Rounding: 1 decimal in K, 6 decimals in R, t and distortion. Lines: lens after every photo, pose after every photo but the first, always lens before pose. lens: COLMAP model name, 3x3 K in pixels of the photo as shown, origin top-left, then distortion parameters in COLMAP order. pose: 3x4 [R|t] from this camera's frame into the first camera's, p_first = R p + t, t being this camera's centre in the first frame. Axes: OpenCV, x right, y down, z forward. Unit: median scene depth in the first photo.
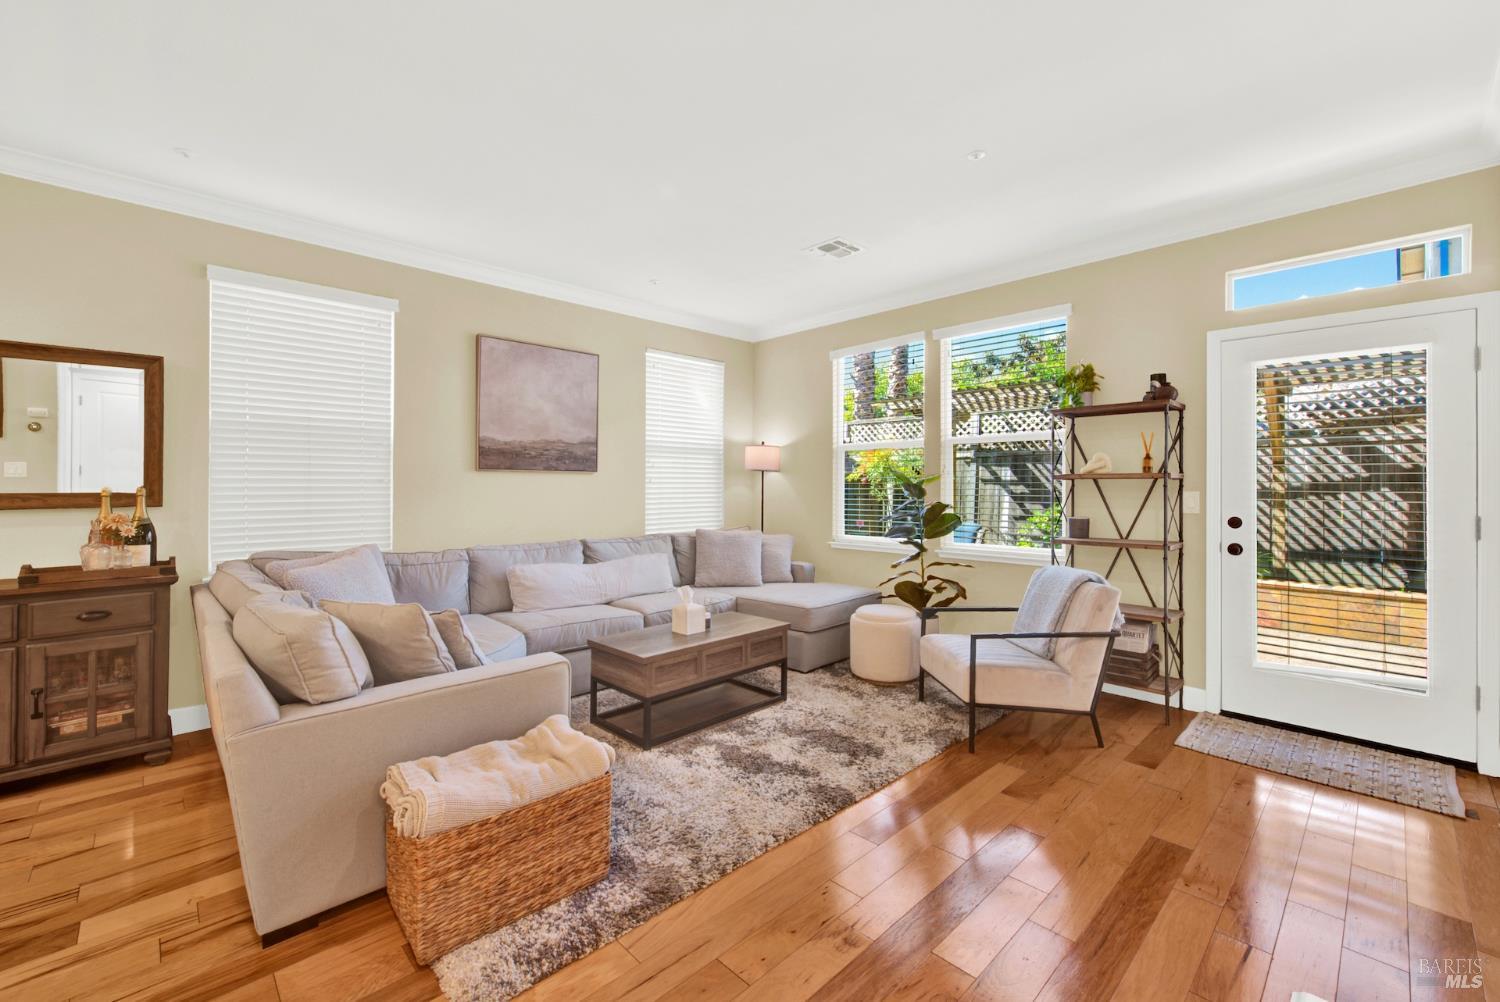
lens RADIAL K [[624.8, 0, 748.4], [0, 624.8, 486.7], [0, 0, 1]] dist [0.003374, 0.000286]
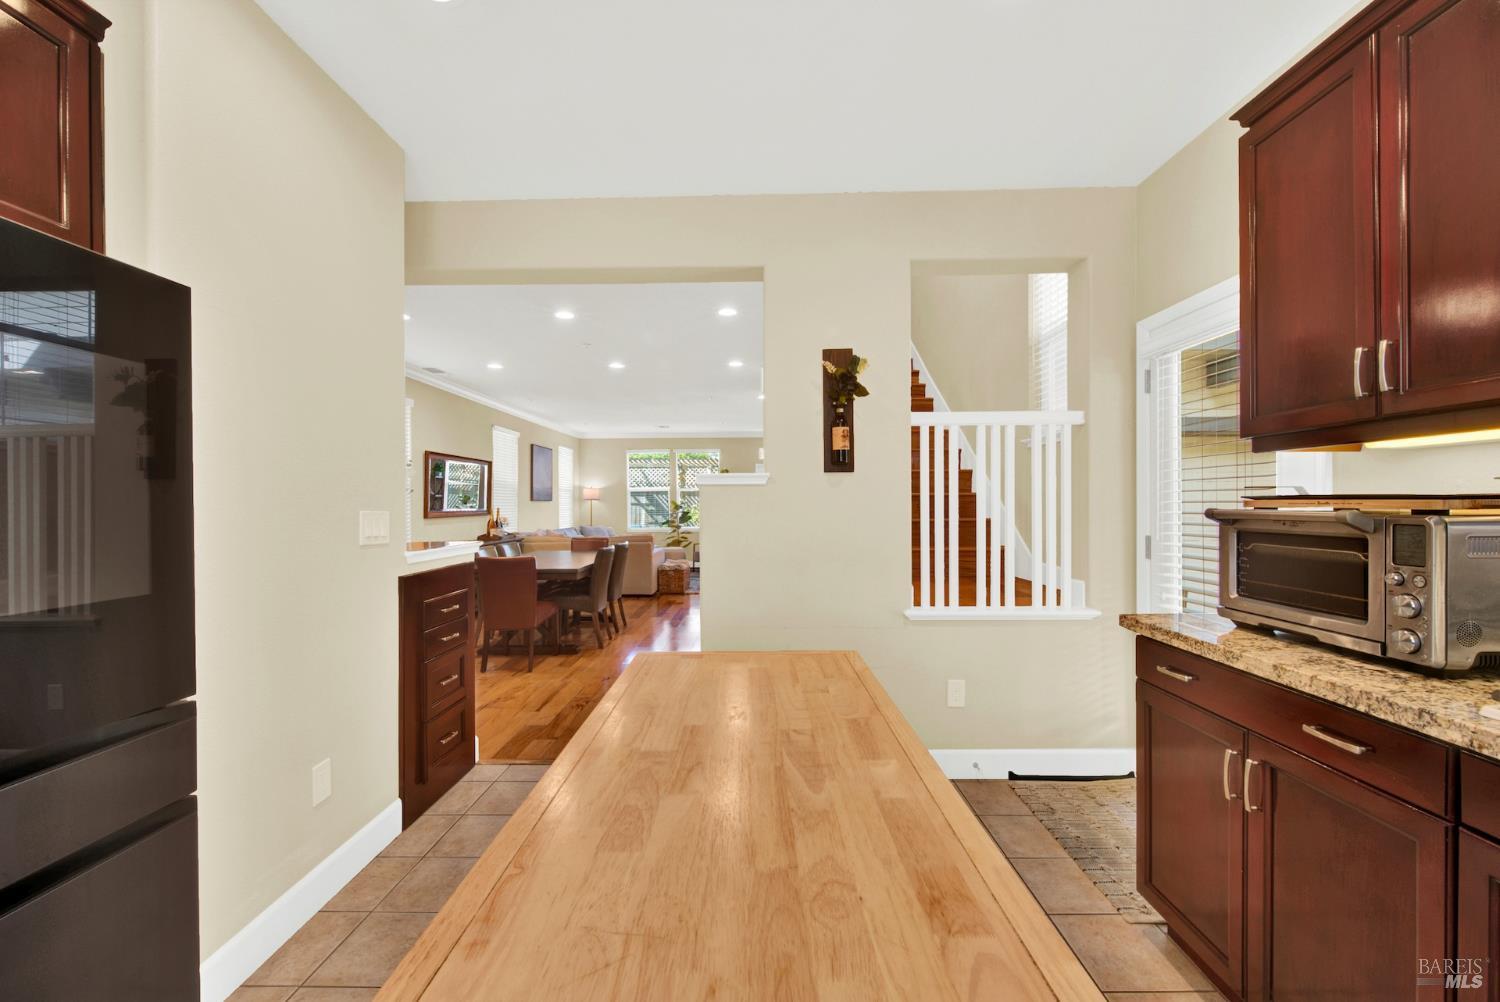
lens RADIAL K [[610.8, 0, 748.7], [0, 610.8, 507.0], [0, 0, 1]] dist [-0.002709, -0.000600]
pose [[0.705258, -0.006714, 0.708918, -1.625030], [0.006381, 0.999975, 0.003122, -0.004011], [-0.708922, 0.002322, 0.705284, -1.331018]]
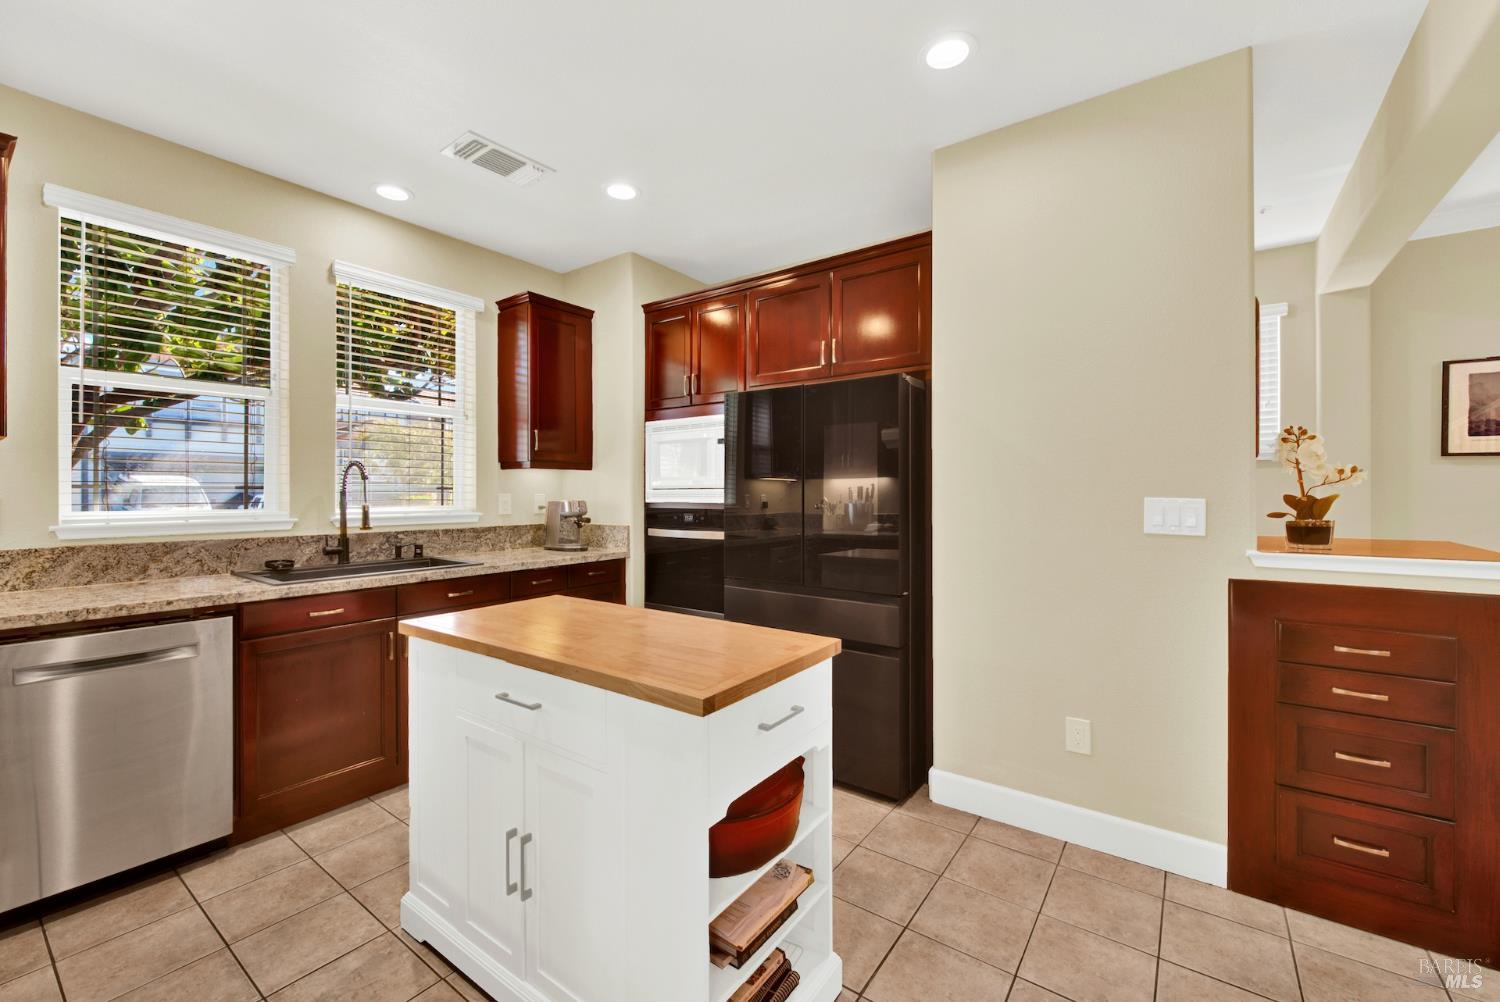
lens RADIAL K [[611.6, 0, 748.3], [0, 611.6, 490.3], [0, 0, 1]] dist [-0.001317, -0.000901]
pose [[0.171586, 0.000142, -0.985169, -1.002148], [-0.001376, 0.999999, -0.000096, -0.007047], [0.985168, 0.001372, 0.171586, -1.126214]]
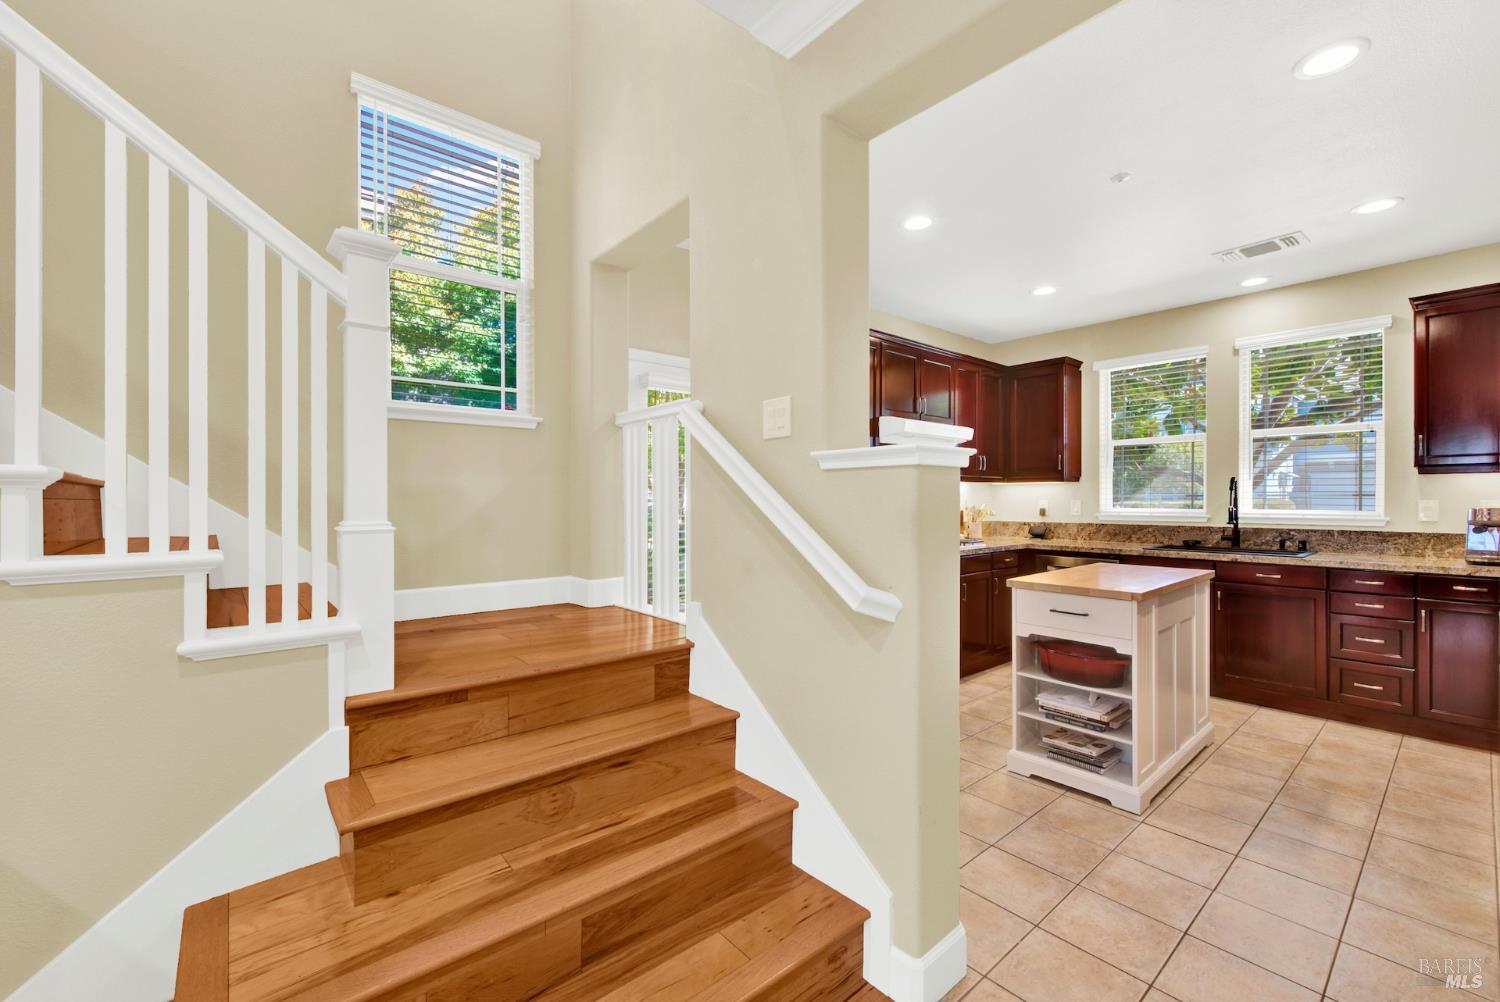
lens RADIAL K [[614.9, 0, 746.0], [0, 614.9, 500.9], [0, 0, 1]] dist [-0.000851, -0.000518]
pose [[-0.997898, 0.003827, 0.064687, -1.023403], [0.004130, 0.999981, 0.004552, -0.008588], [-0.064668, 0.004809, -0.997895, -0.332242]]
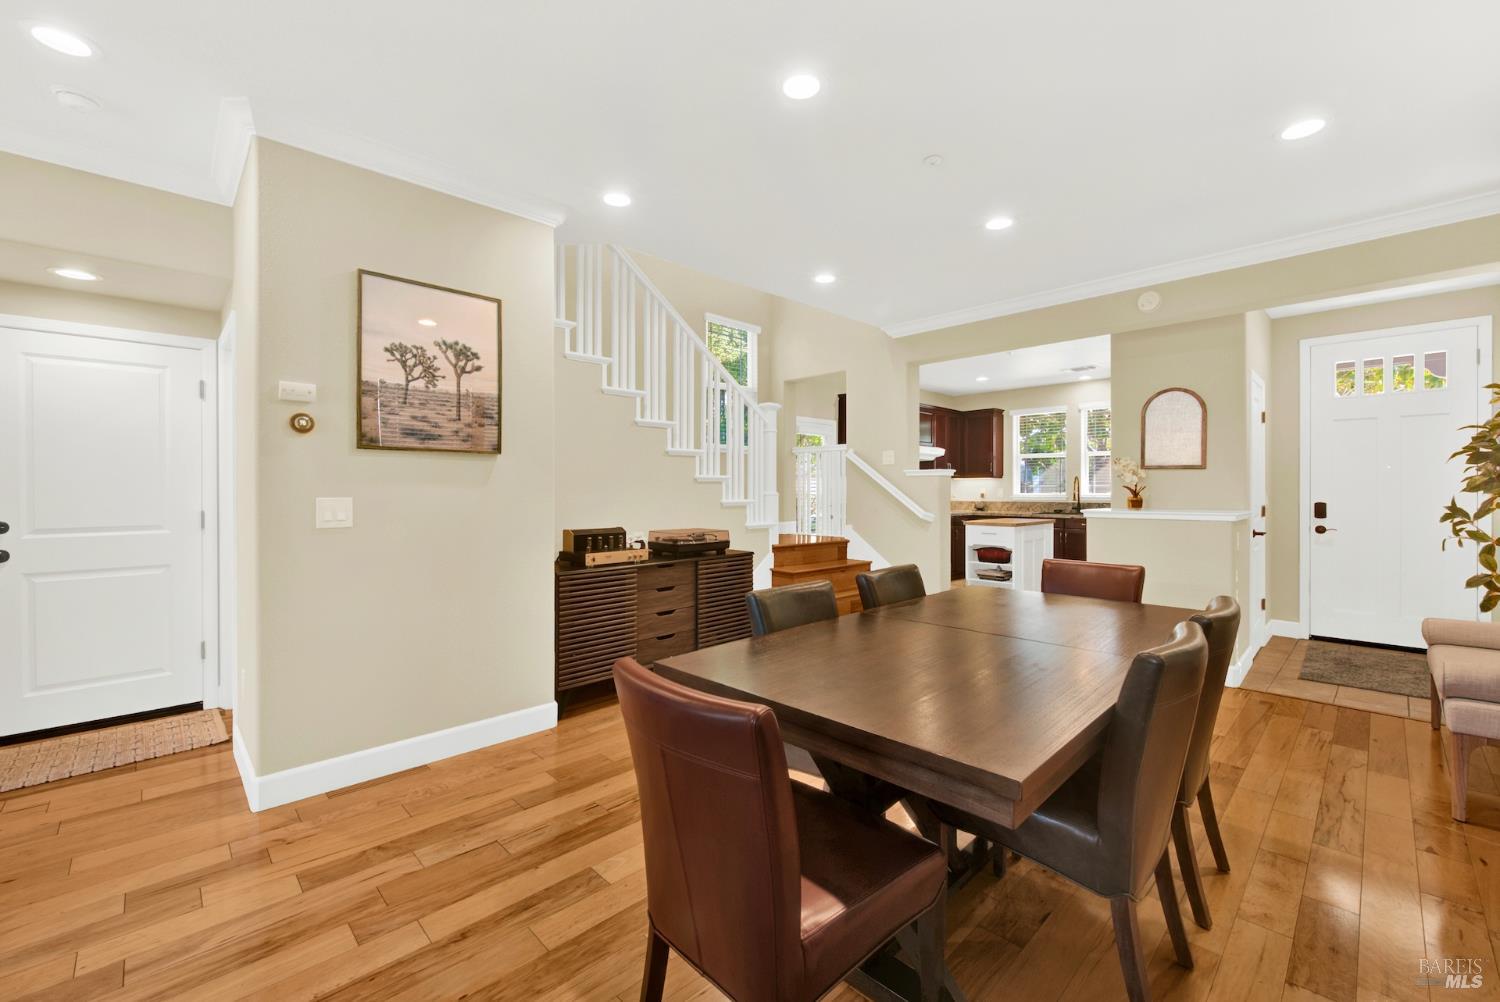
lens RADIAL K [[614.8, 0, 743.0], [0, 614.8, 489.1], [0, 0, 1]] dist [-0.000016, -0.000655]
pose [[-0.999999, 0.000991, -0.000410, -0.672674], [0.000991, 0.999999, -0.000511, 0.001641], [0.000409, -0.000511, -1.000000, 0.625179]]
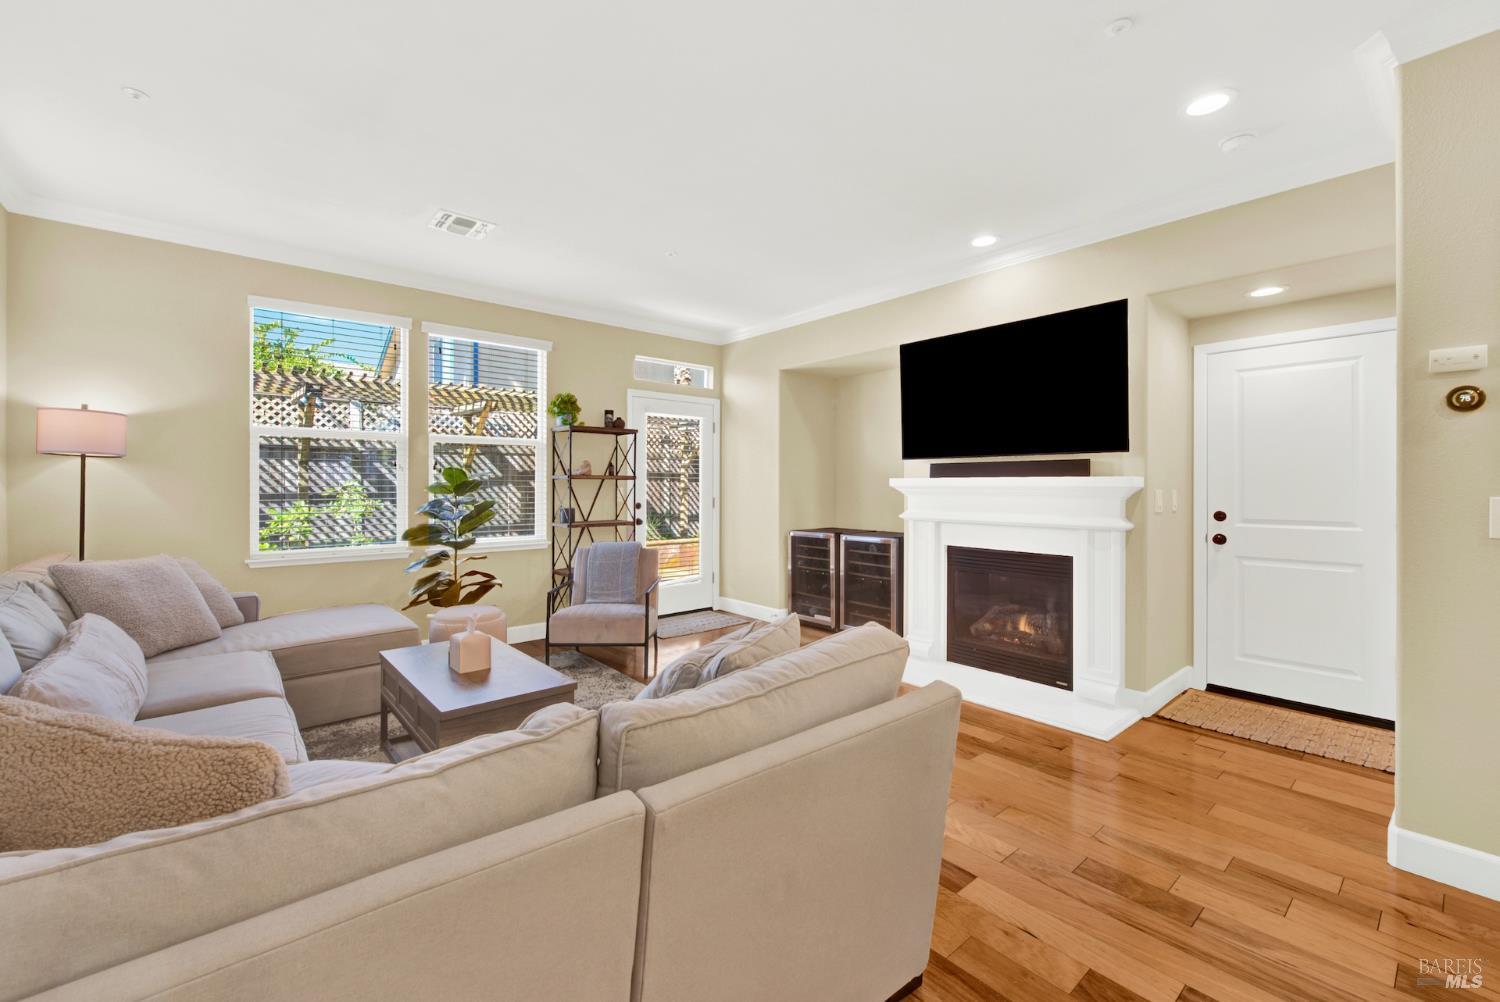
lens RADIAL K [[617.6, 0, 748.1], [0, 617.6, 485.4], [0, 0, 1]] dist [-0.000269, -0.000790]
pose [[0.057847, -0.000053, 0.998325, -0.737202], [-0.001122, 0.999999, 0.000118, 0.001829], [-0.998325, -0.001127, 0.057847, 0.526534]]
